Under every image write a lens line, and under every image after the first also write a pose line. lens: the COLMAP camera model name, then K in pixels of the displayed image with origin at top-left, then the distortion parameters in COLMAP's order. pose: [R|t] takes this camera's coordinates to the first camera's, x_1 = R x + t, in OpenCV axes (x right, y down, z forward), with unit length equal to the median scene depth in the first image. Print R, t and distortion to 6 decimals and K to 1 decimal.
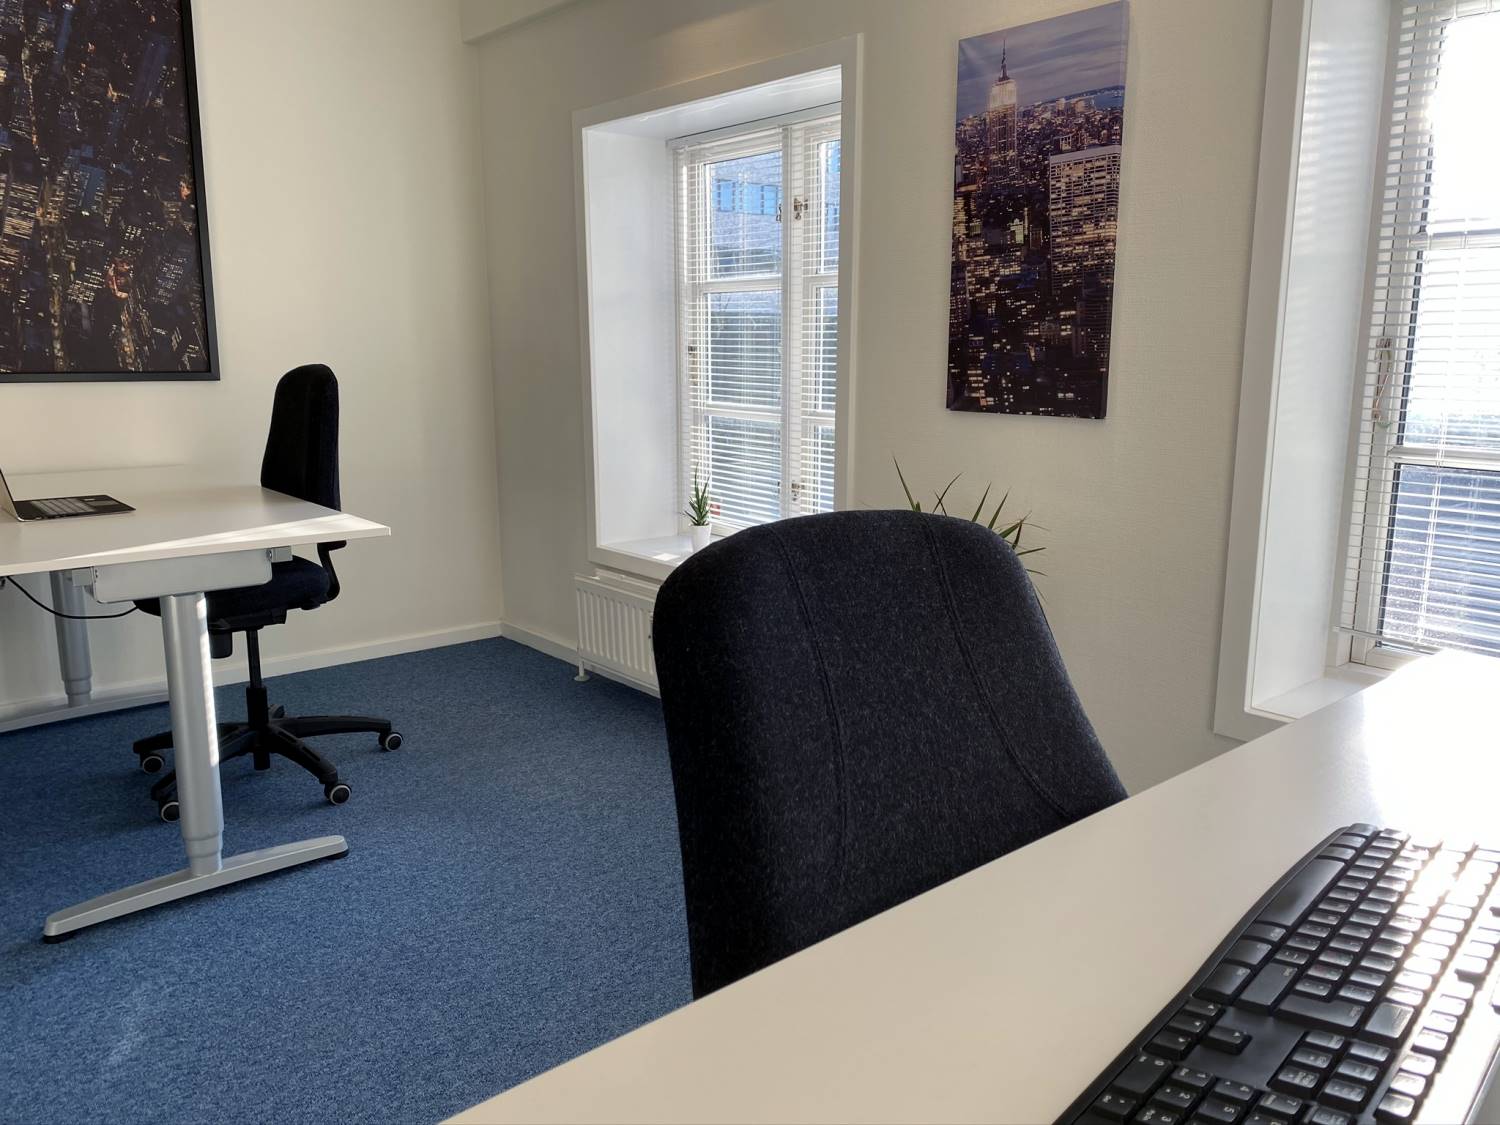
lens RADIAL K [[1140.7, 0, 743.9], [0, 1140.7, 551.1], [0, 0, 1]] dist [0.030800, -0.026060]
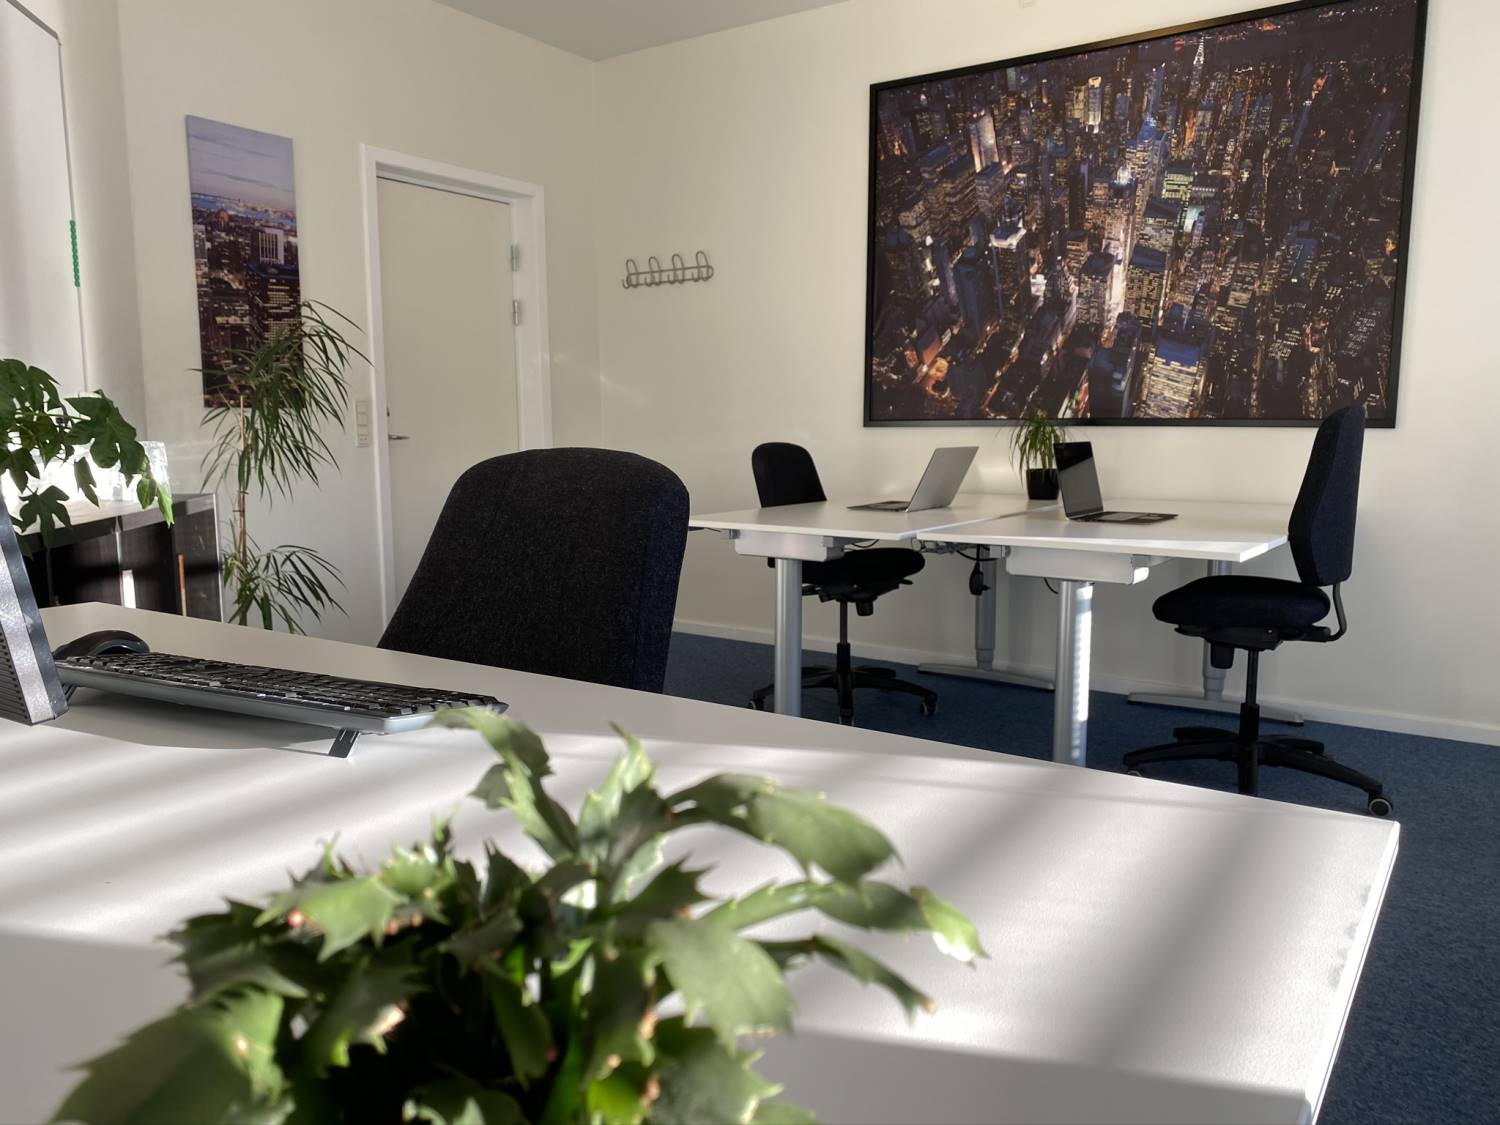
lens RADIAL K [[1141.8, 0, 747.9], [0, 1141.8, 559.3], [0, 0, 1]] dist [0.010559, -0.000998]
pose [[0.263138, 0.119109, -0.957377, 0.414844], [-0.170999, 0.982396, 0.075222, -0.014767], [0.949483, 0.143916, 0.278873, 0.212015]]
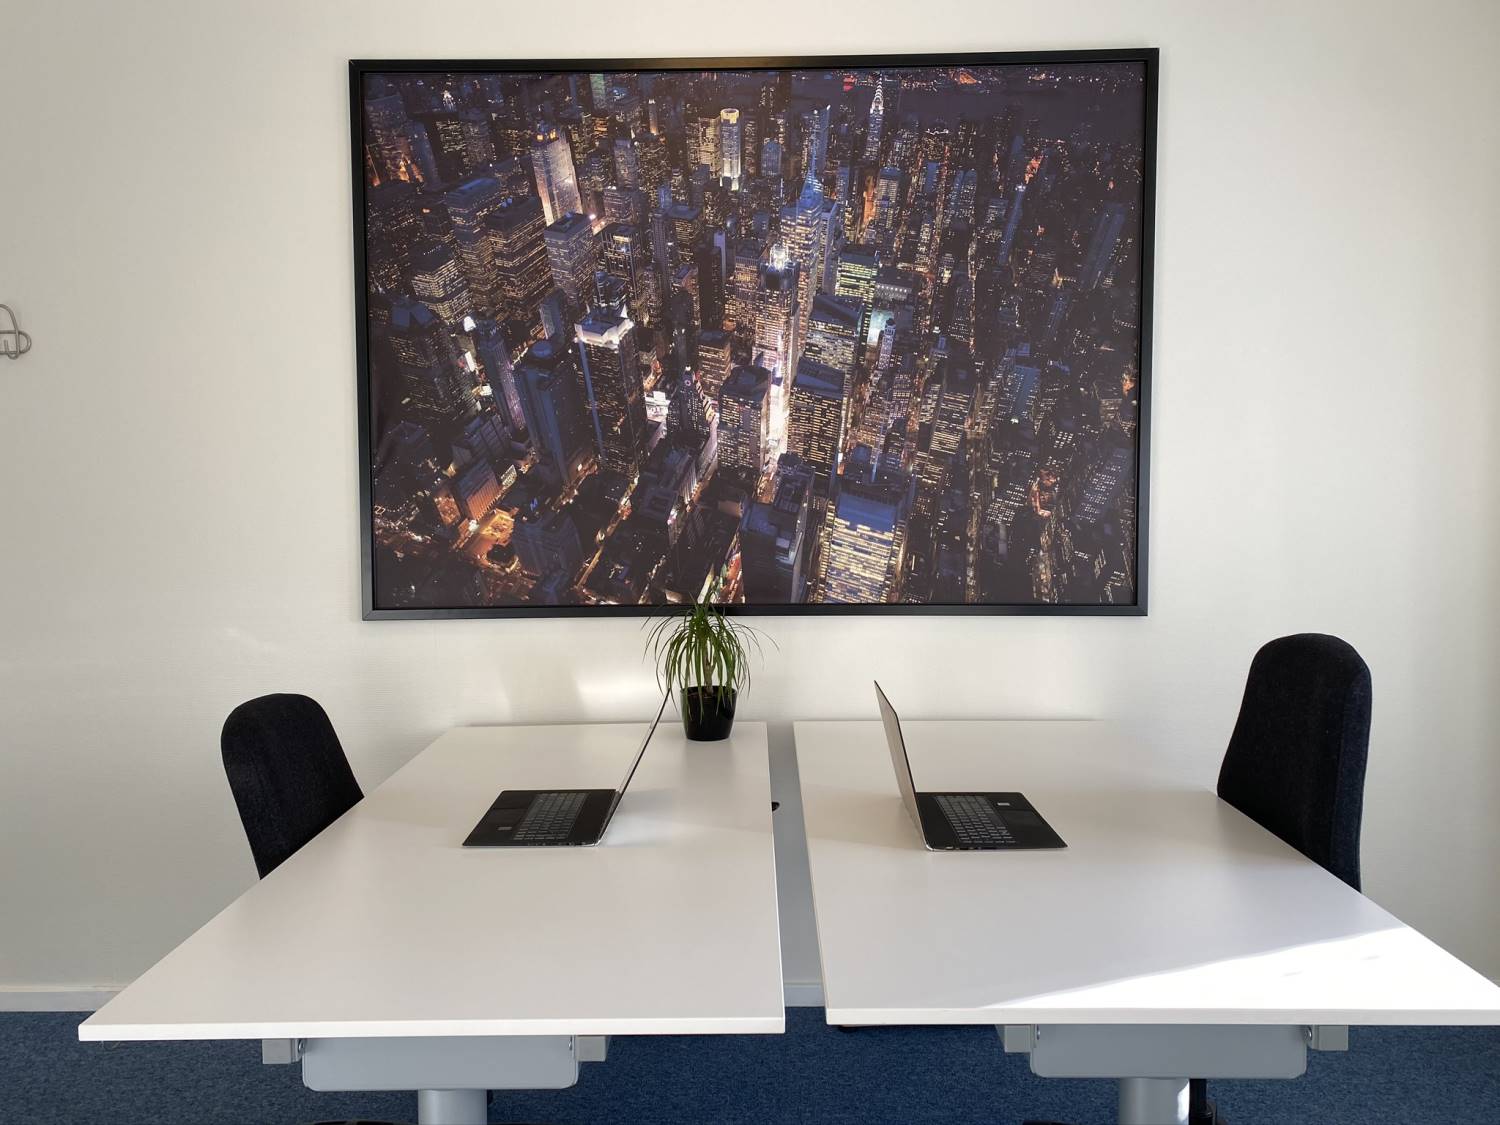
lens RADIAL K [[1133.1, 0, 750.0], [0, 1133.1, 562.5], [0, 0, 1]] dist [0.144956, -0.388542]
pose [[0.769656, 0.030419, -0.637734, -0.183726], [-0.105552, 0.991182, -0.080109, -0.103030], [0.629673, 0.128970, 0.766080, 0.245556]]
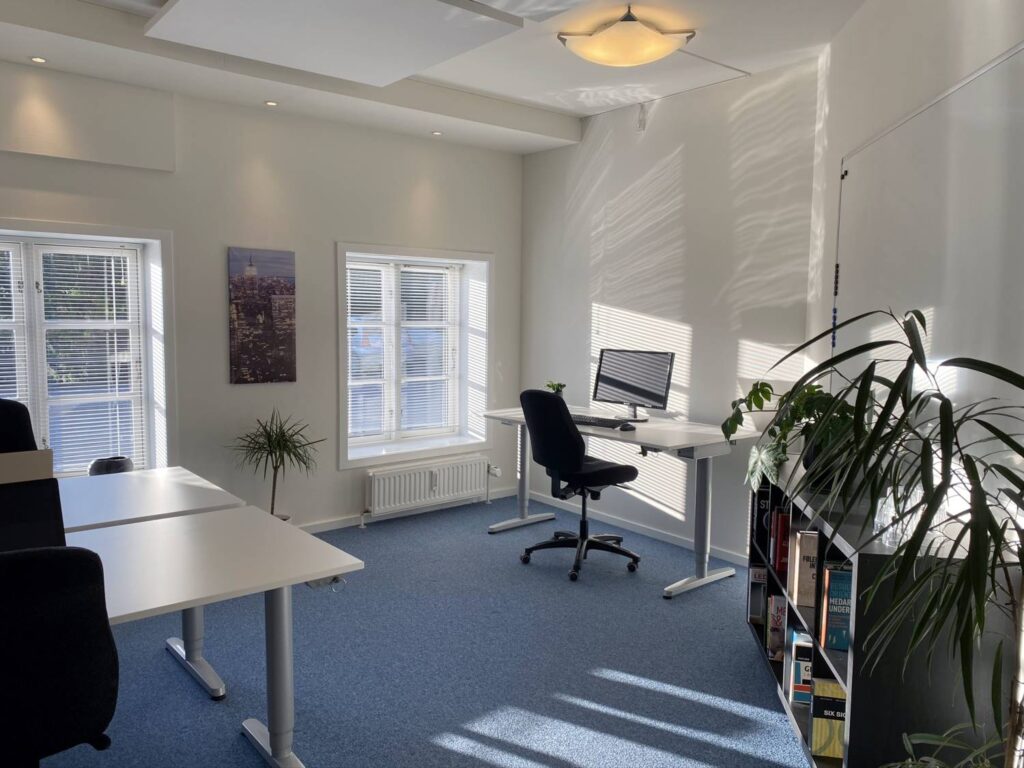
lens RADIAL K [[779.4, 0, 510.6], [0, 779.4, 381.8], [0, 0, 1]] dist [0.010559, -0.000998]
pose [[0.007221, -0.085930, 0.996275, -1.218332], [0.164235, 0.982874, 0.083584, -0.135323], [-0.986395, 0.163020, 0.021210, 0.274693]]
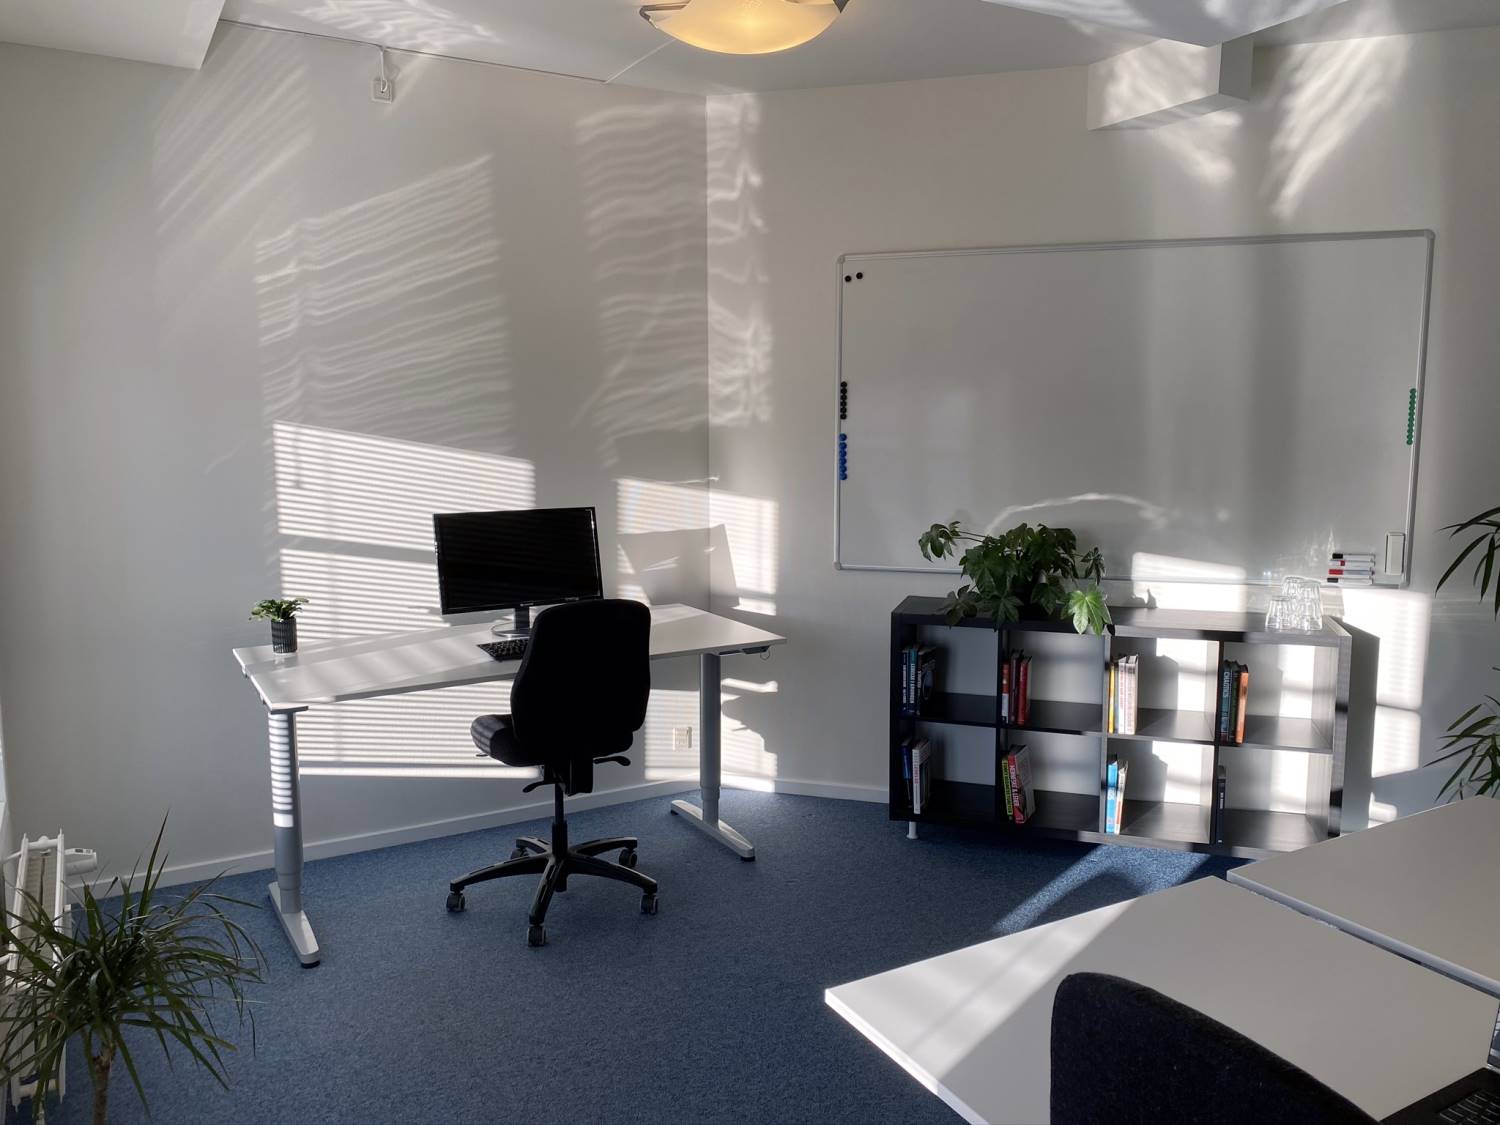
lens RADIAL K [[1113.0, 0, 749.6], [0, 1113.0, 548.4], [0, 0, 1]] dist [0.044539, -0.007256]
pose [[-0.986000, -0.019615, 0.165587, -0.257583], [0.029580, 0.956730, 0.289468, -0.322194], [-0.164100, 0.290314, -0.942756, 1.114702]]
